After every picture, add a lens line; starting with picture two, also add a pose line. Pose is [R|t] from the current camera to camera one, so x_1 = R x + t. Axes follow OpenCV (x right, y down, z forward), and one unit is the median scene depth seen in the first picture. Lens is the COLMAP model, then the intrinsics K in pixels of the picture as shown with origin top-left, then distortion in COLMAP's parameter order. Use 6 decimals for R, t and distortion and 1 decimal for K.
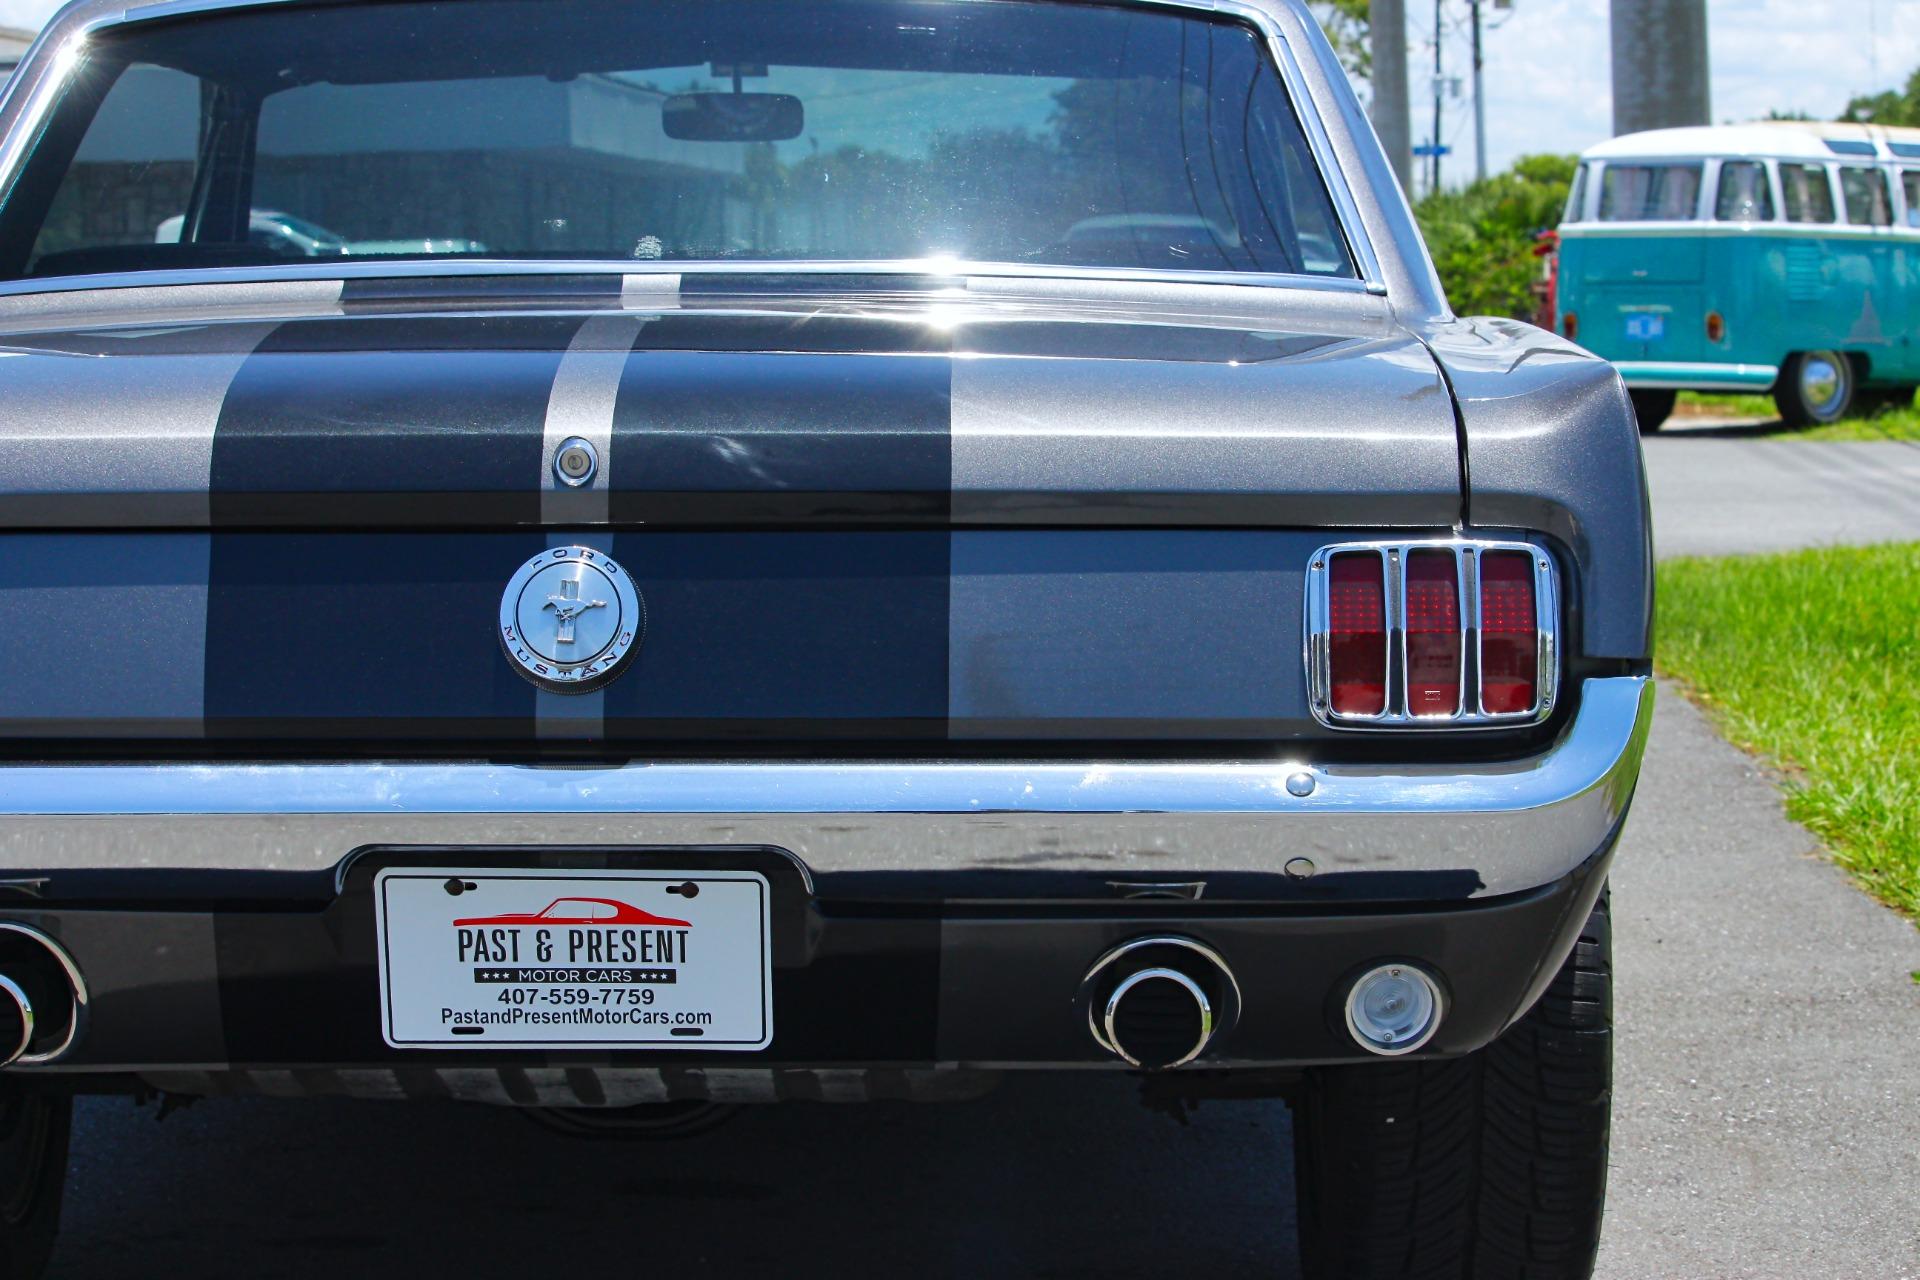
lens RADIAL K [[4879.6, 0, 964.2], [0, 4879.6, 616.8], [0, 0, 1]] dist [-0.430183, 0.339288]
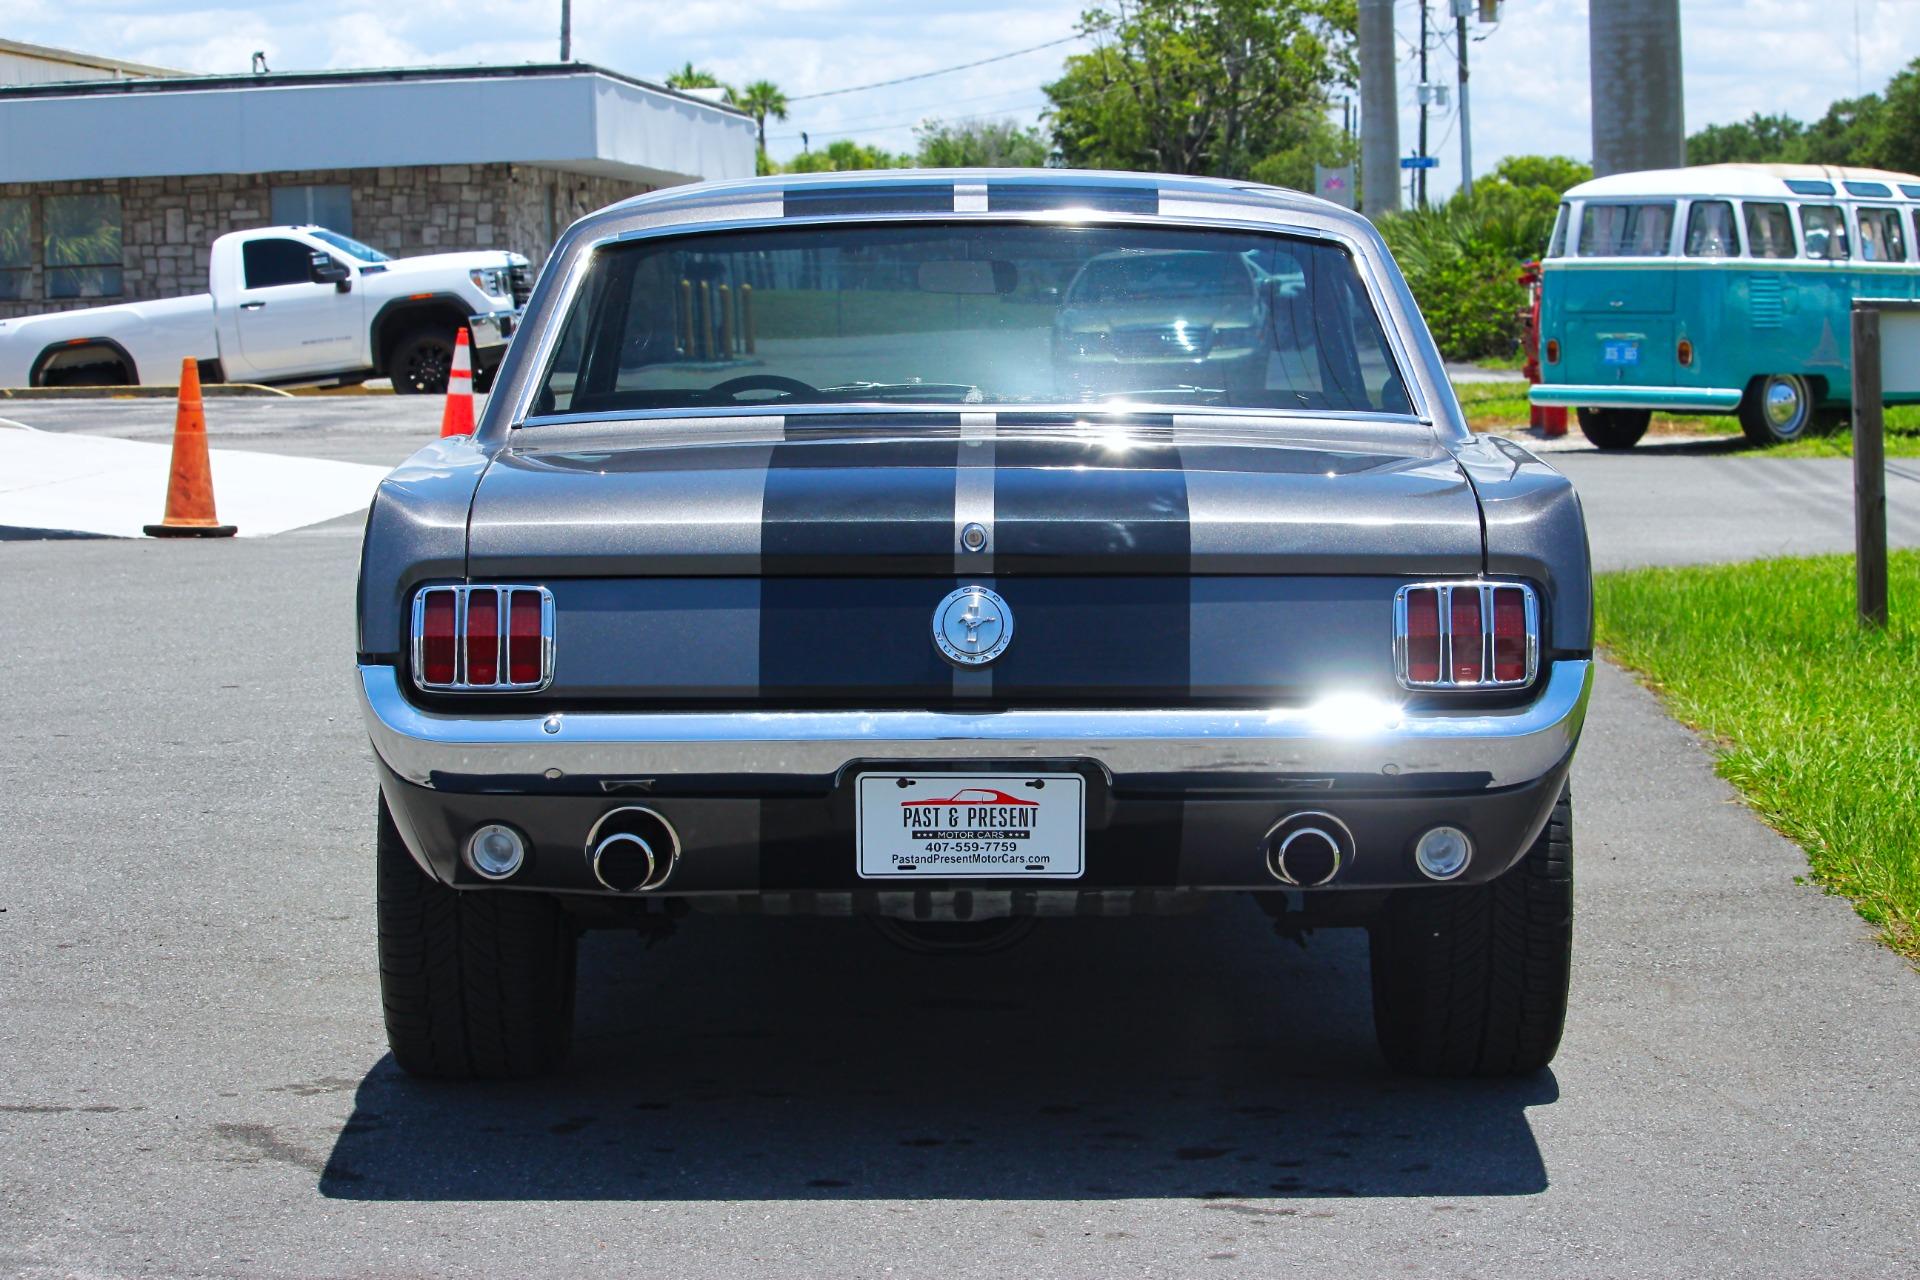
lens RADIAL K [[4880.7, 0, 1023.7], [0, 4880.7, 567.3], [0, 0, 1]] dist [-0.414415, -0.078177]
pose [[0.999880, -0.000809, 0.015487, -0.052755], [0.000967, 0.999947, -0.010212, -0.002030], [-0.015478, 0.010225, 0.999828, -0.438513]]
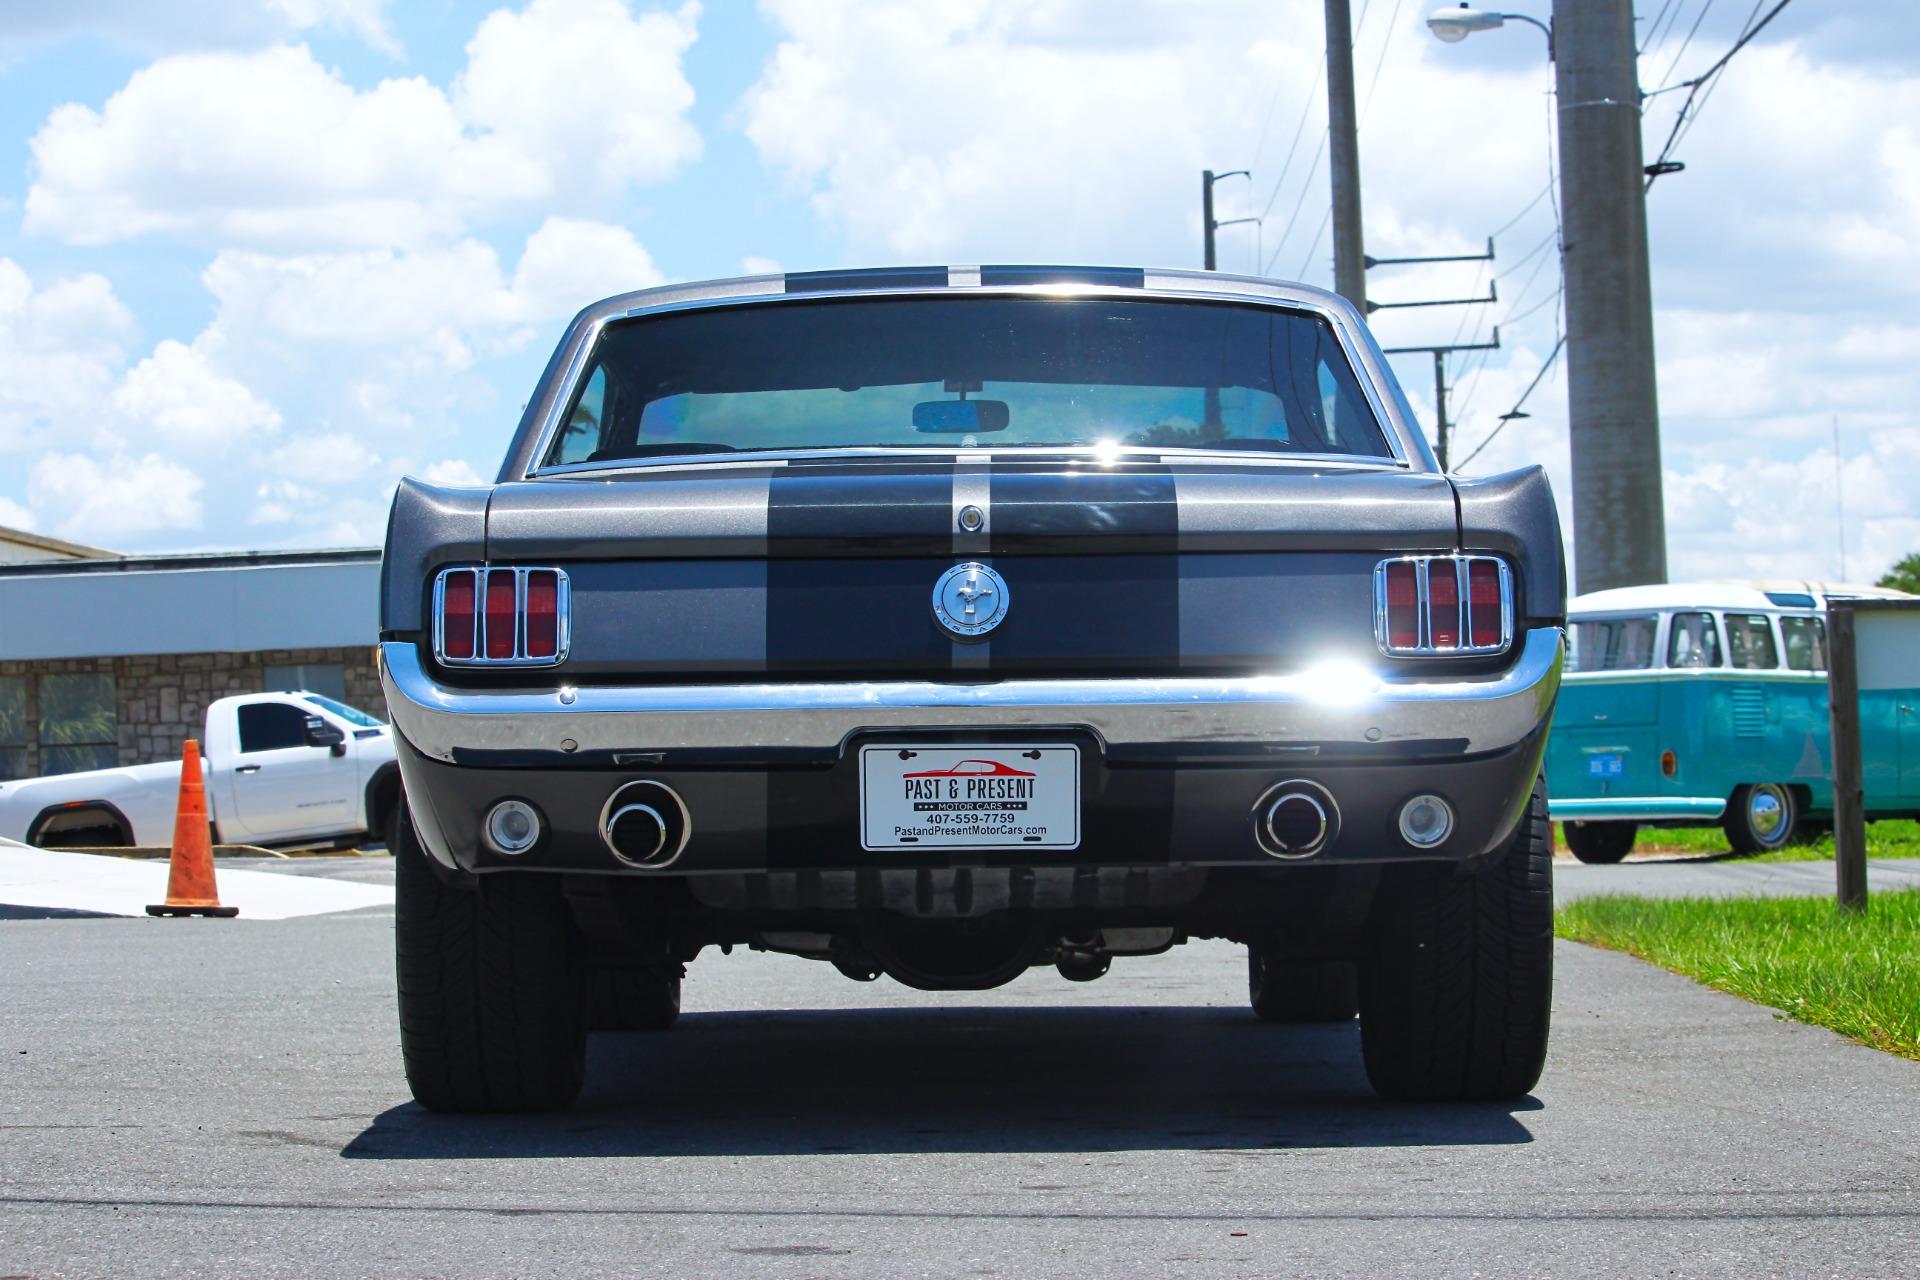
lens RADIAL K [[4876.3, 0, 993.5], [0, 4876.3, 642.4], [0, 0, 1]] dist [-0.431358, 0.350271]
pose [[0.999893, -0.008604, 0.011800, -0.055273], [0.009785, 0.994531, -0.103985, 0.120198], [-0.010841, 0.104089, 0.994509, -0.475566]]
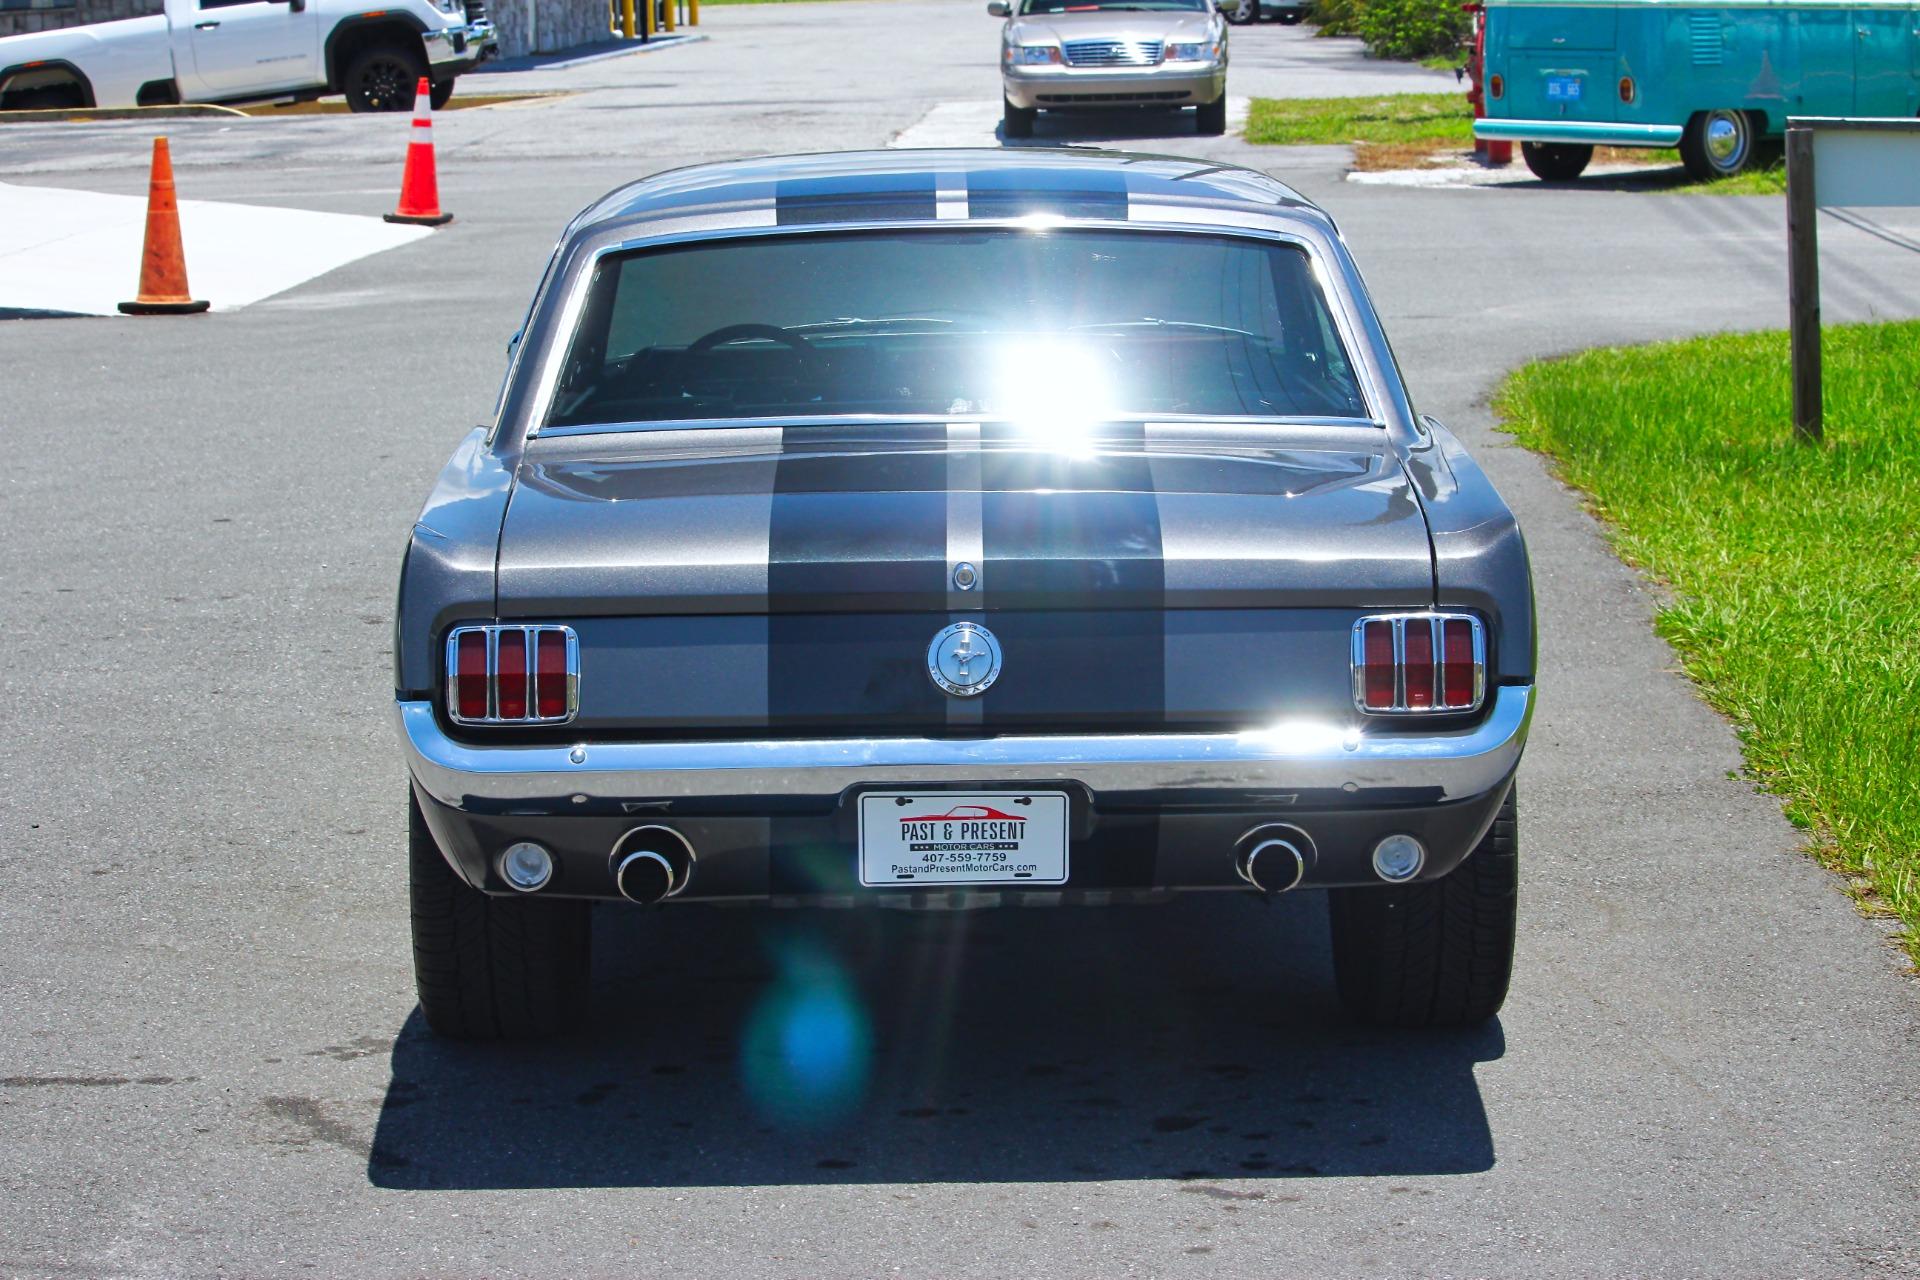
lens RADIAL K [[4879.6, 0, 964.2], [0, 4879.6, 616.8], [0, 0, 1]] dist [-0.430183, 0.339288]
pose [[0.999842, -0.011093, 0.013858, -0.062936], [0.010084, 0.997435, 0.070861, -0.088643], [-0.014608, -0.070710, 0.997390, -0.521979]]
